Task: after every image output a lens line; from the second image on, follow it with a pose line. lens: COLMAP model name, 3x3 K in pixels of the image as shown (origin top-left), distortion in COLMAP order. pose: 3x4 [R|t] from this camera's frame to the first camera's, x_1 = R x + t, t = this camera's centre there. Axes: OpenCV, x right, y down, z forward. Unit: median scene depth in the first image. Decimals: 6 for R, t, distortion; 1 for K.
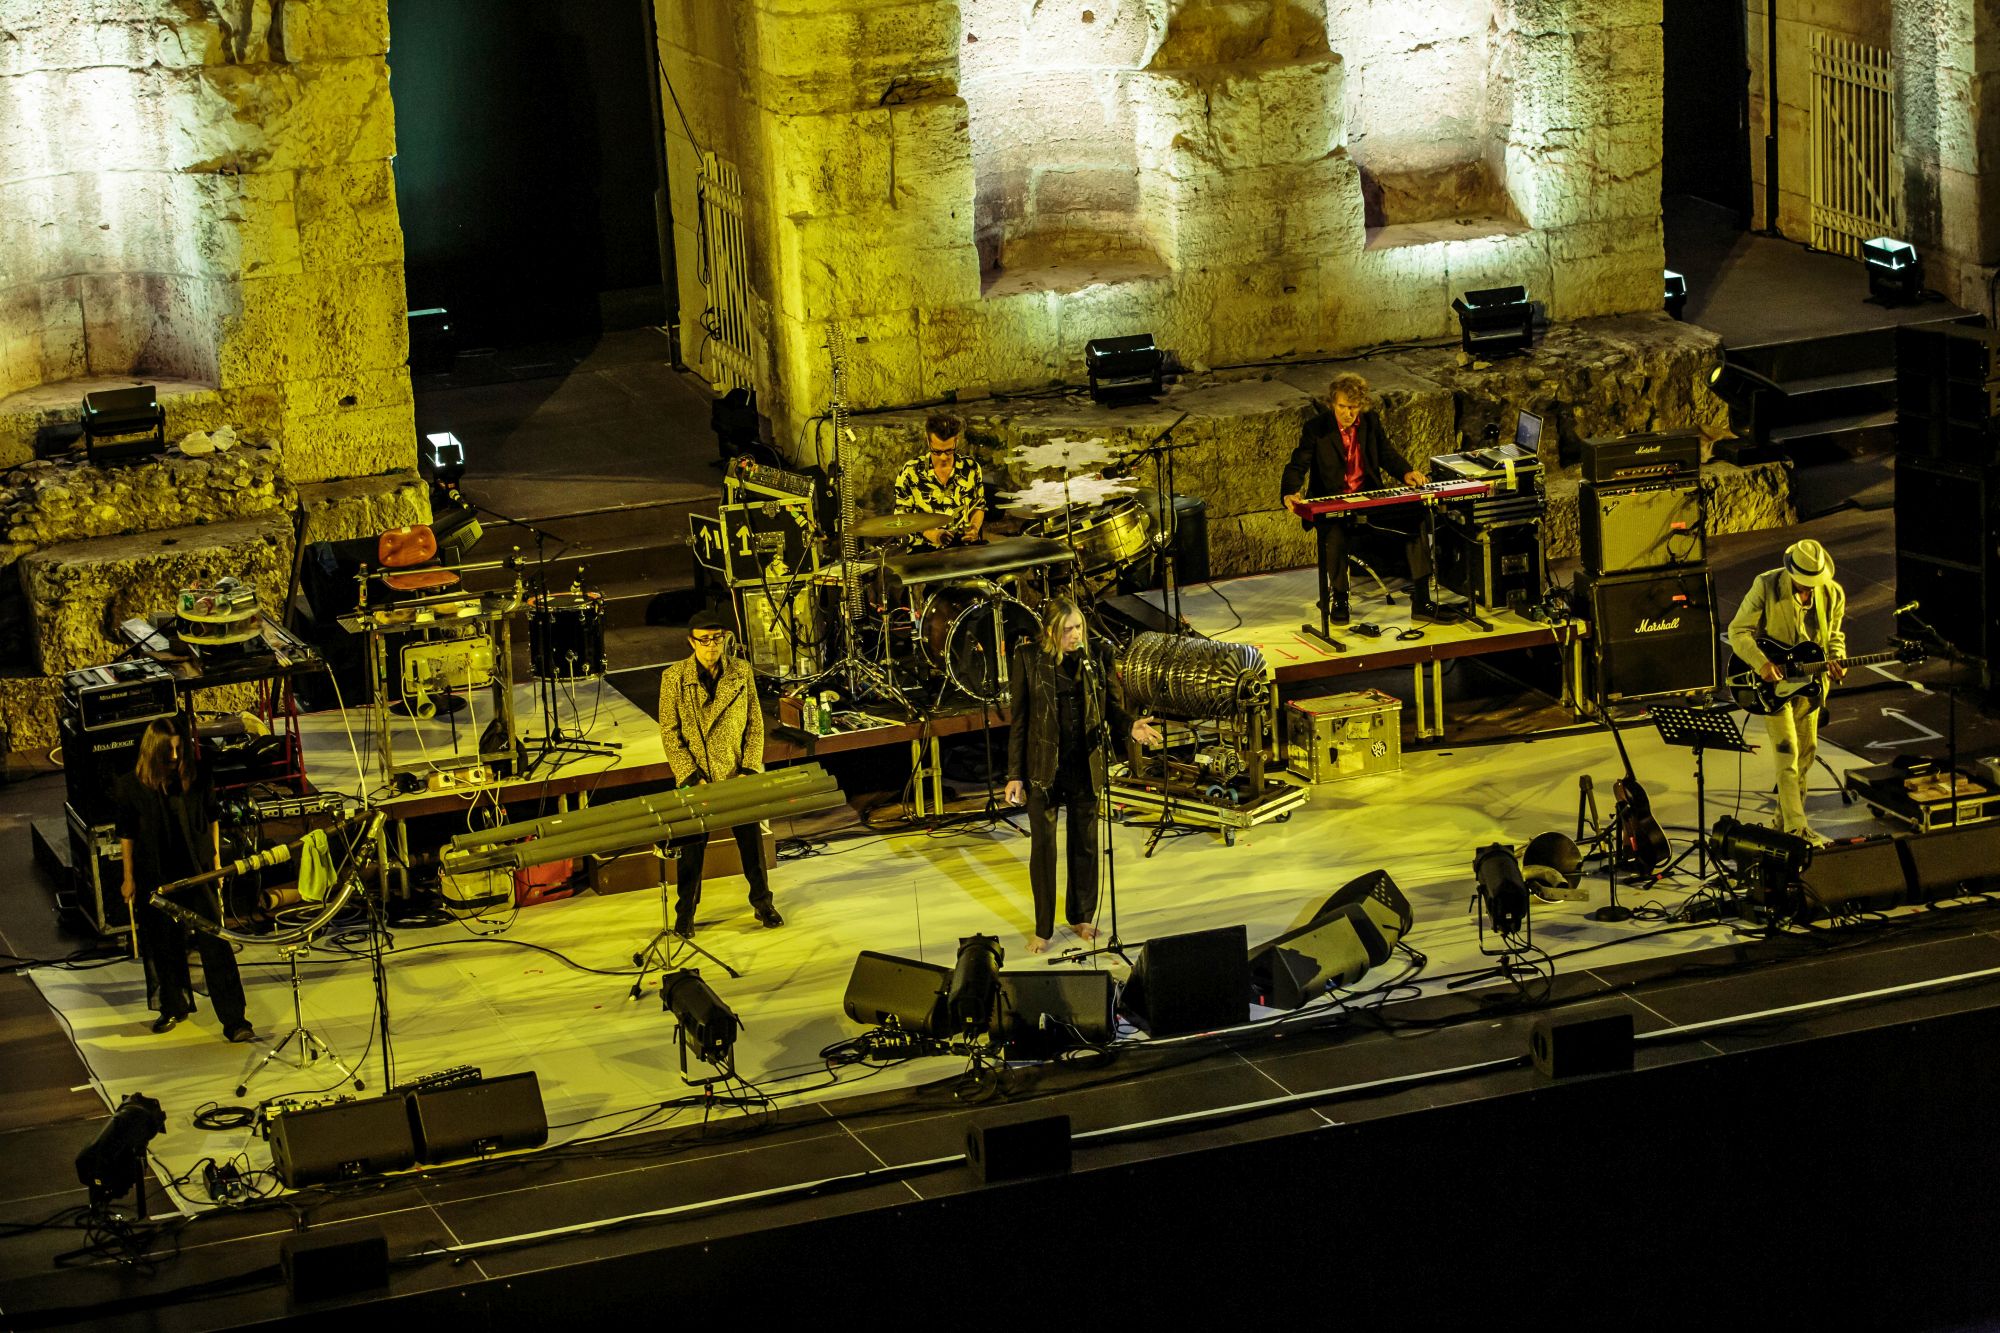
lens RADIAL K [[5294.0, 0, 1000.0], [0, 5294.0, 666.5], [0, 0, 1]] dist [-0.013353, -0.190980]
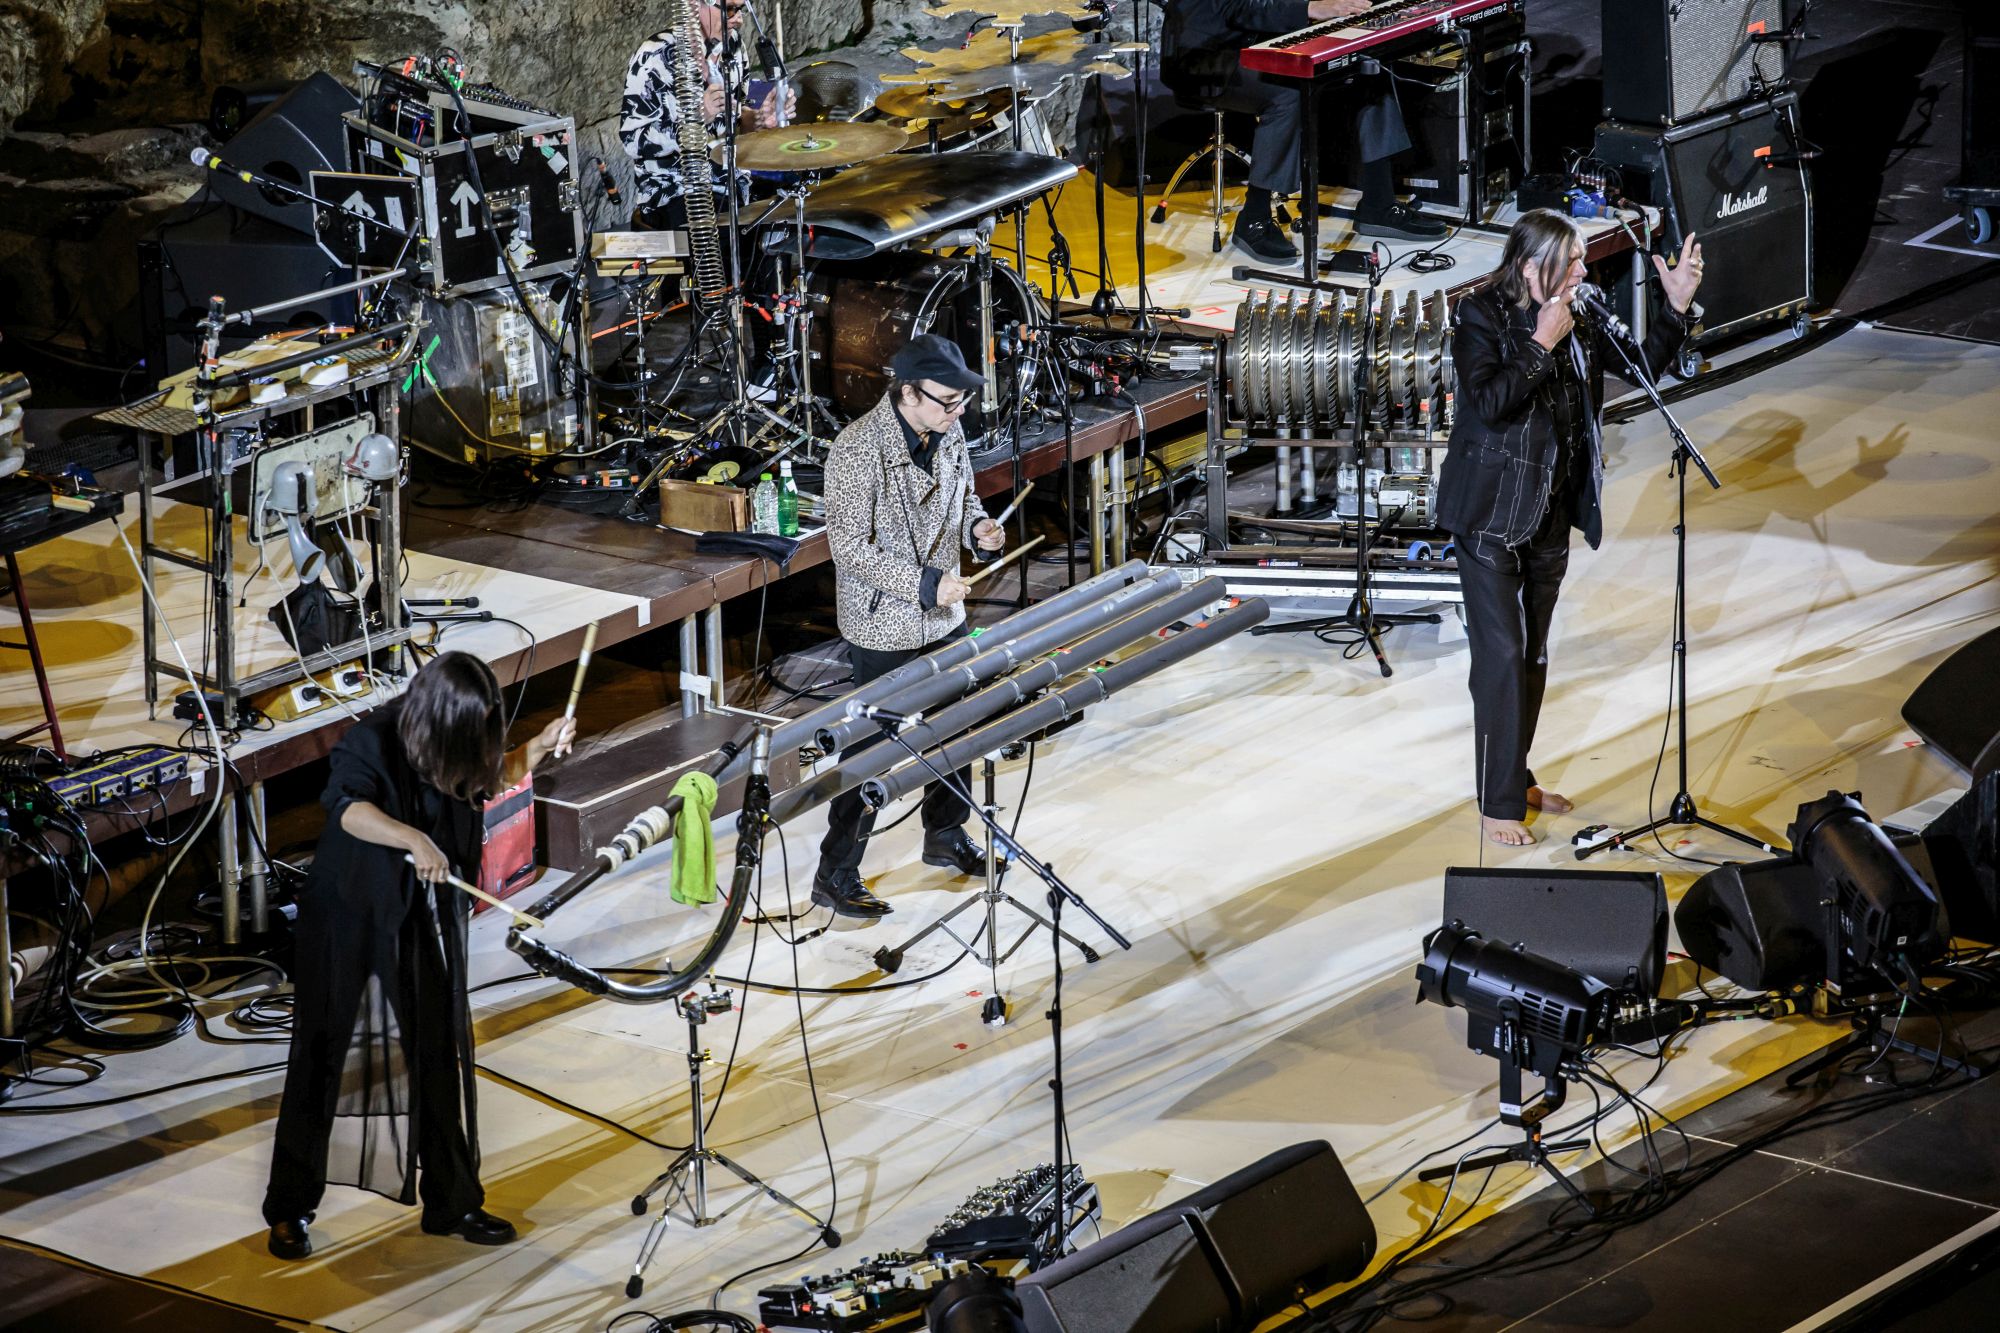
lens RADIAL K [[8965.5, 0, 1000.0], [0, 8965.5, 666.5], [0, 0, 1]] dist [1.486948, -4.548461]
pose [[0.848770, -0.126367, 0.513440, -0.433739], [0.114826, 0.991900, 0.054307, -0.019242], [-0.516144, 0.012862, 0.856405, 0.163999]]
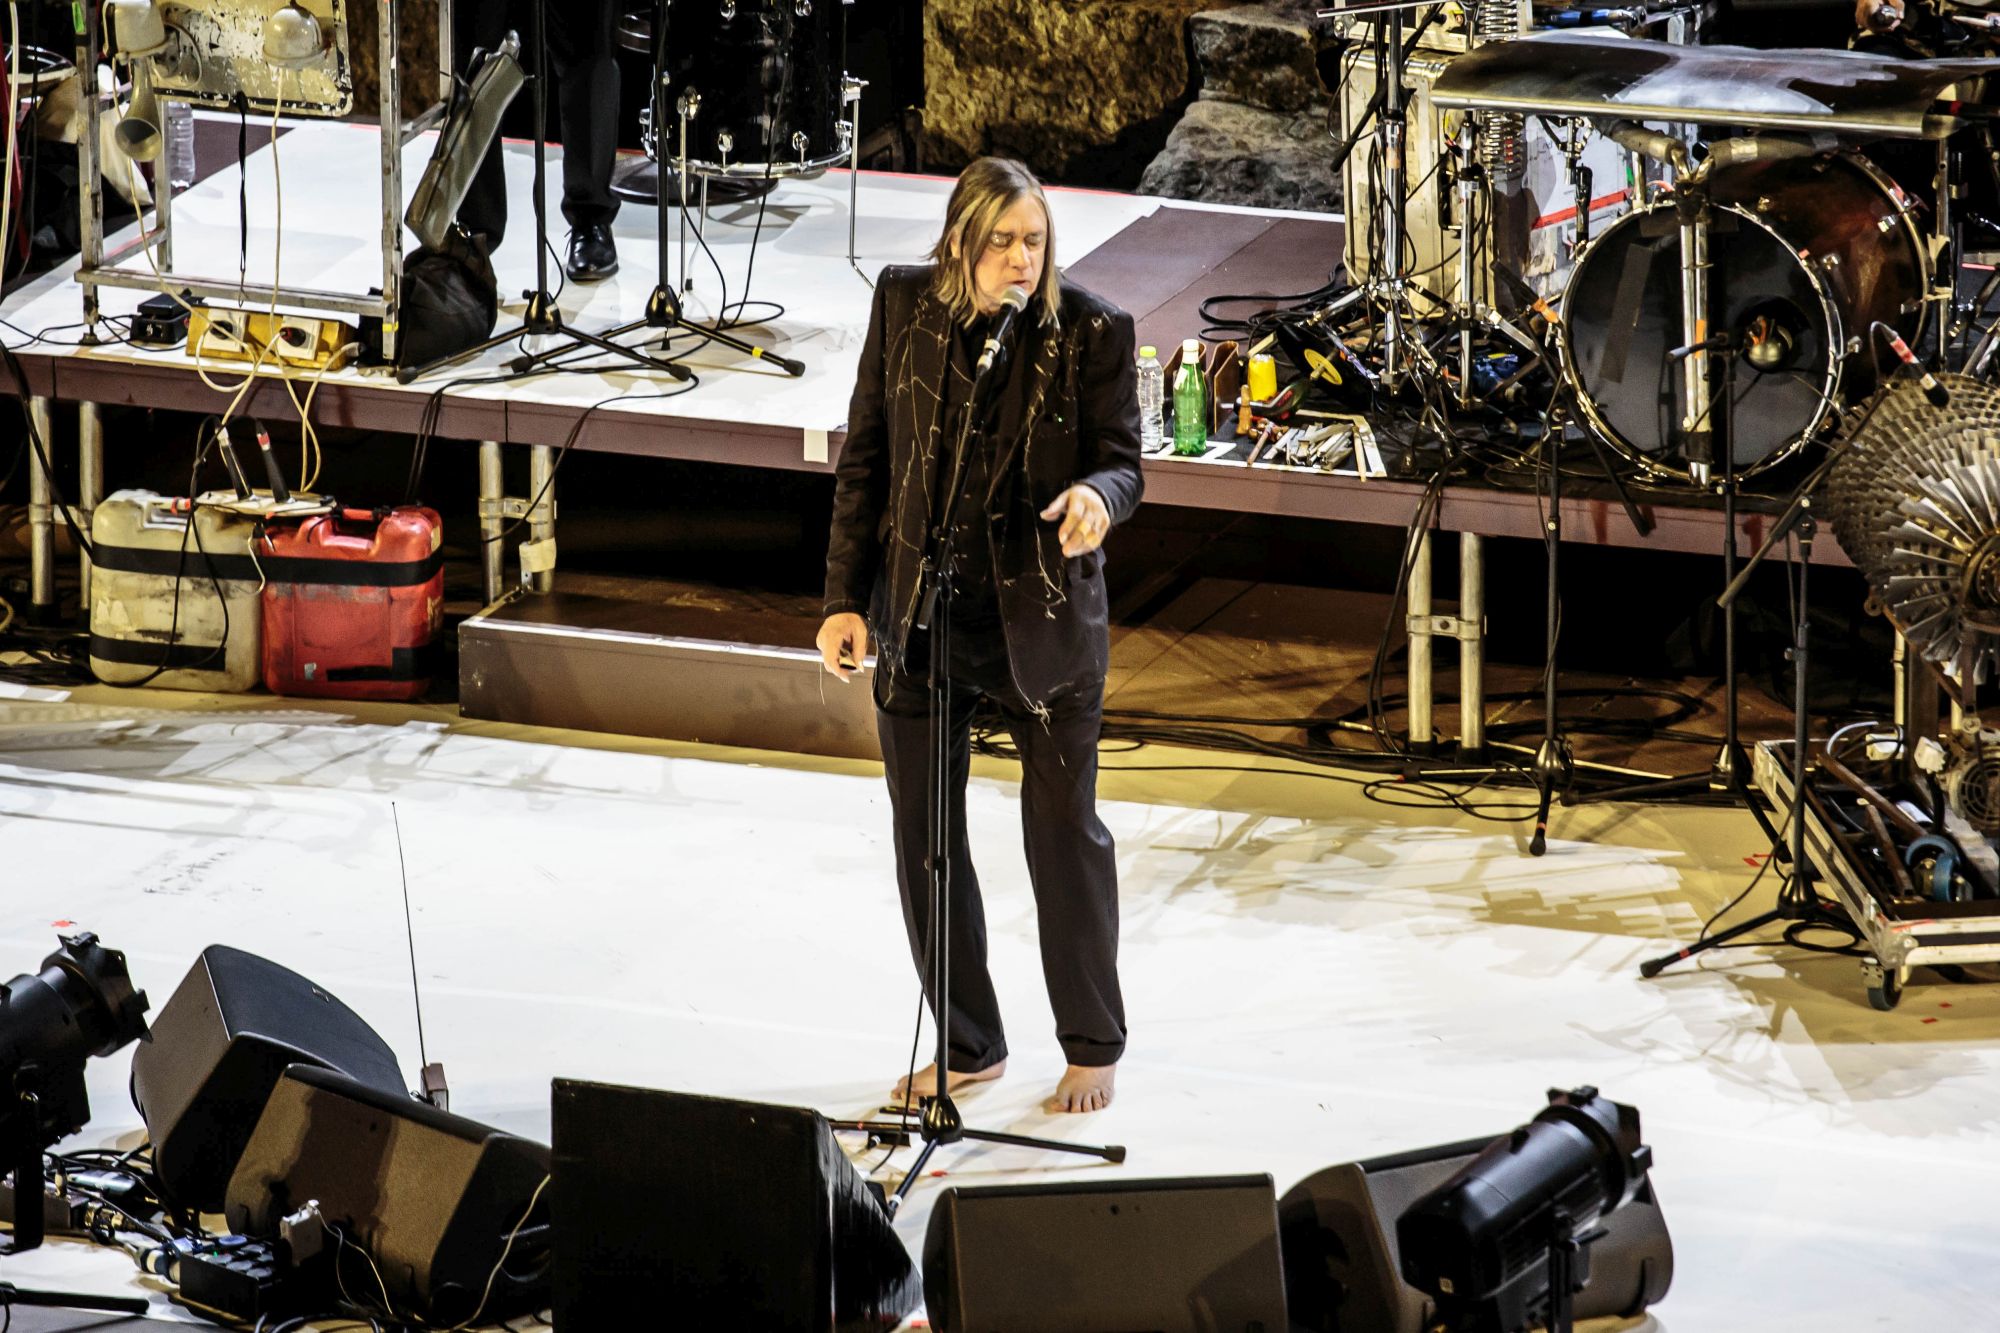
lens RADIAL K [[14426.3, 0, 897.3], [0, 14426.3, 588.0], [0, 0, 1]] dist [2.830055, 15.591567]
pose [[0.749230, 0.228516, -0.621639, 0.511222], [-0.204647, 0.972538, 0.110858, -0.075595], [0.629900, 0.044158, 0.775420, 0.175852]]
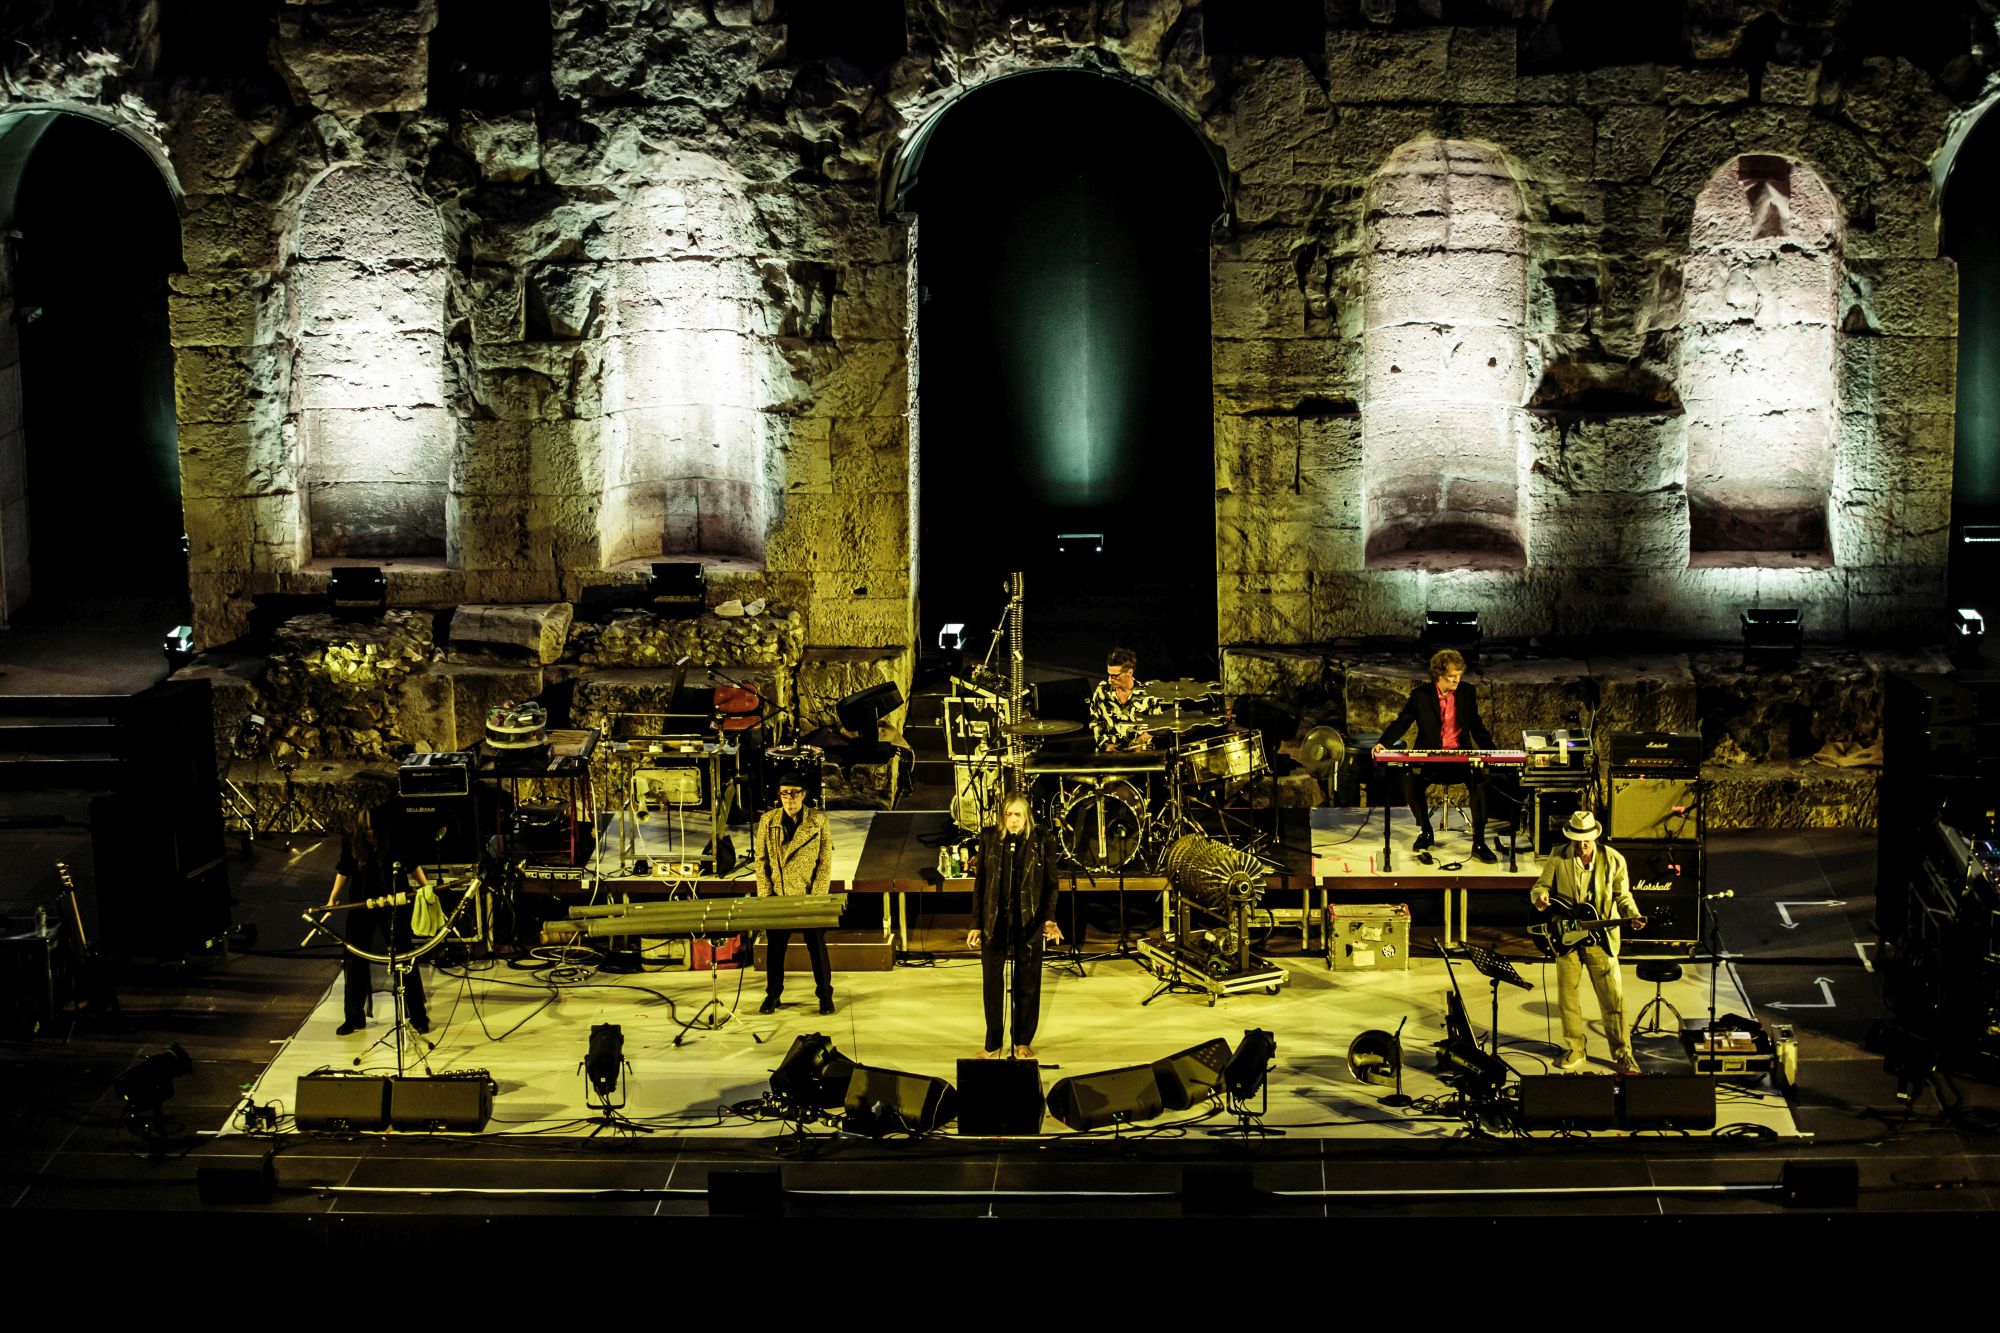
lens RADIAL K [[4104.8, 0, 1000.0], [0, 4104.8, 666.5], [0, 0, 1]] dist [-0.297592, -0.152559]
pose [[0.916429, 0.120832, -0.381521, 0.315827], [-0.132501, 0.991173, -0.004358, -0.031805], [0.377626, 0.054546, 0.924350, 0.048383]]
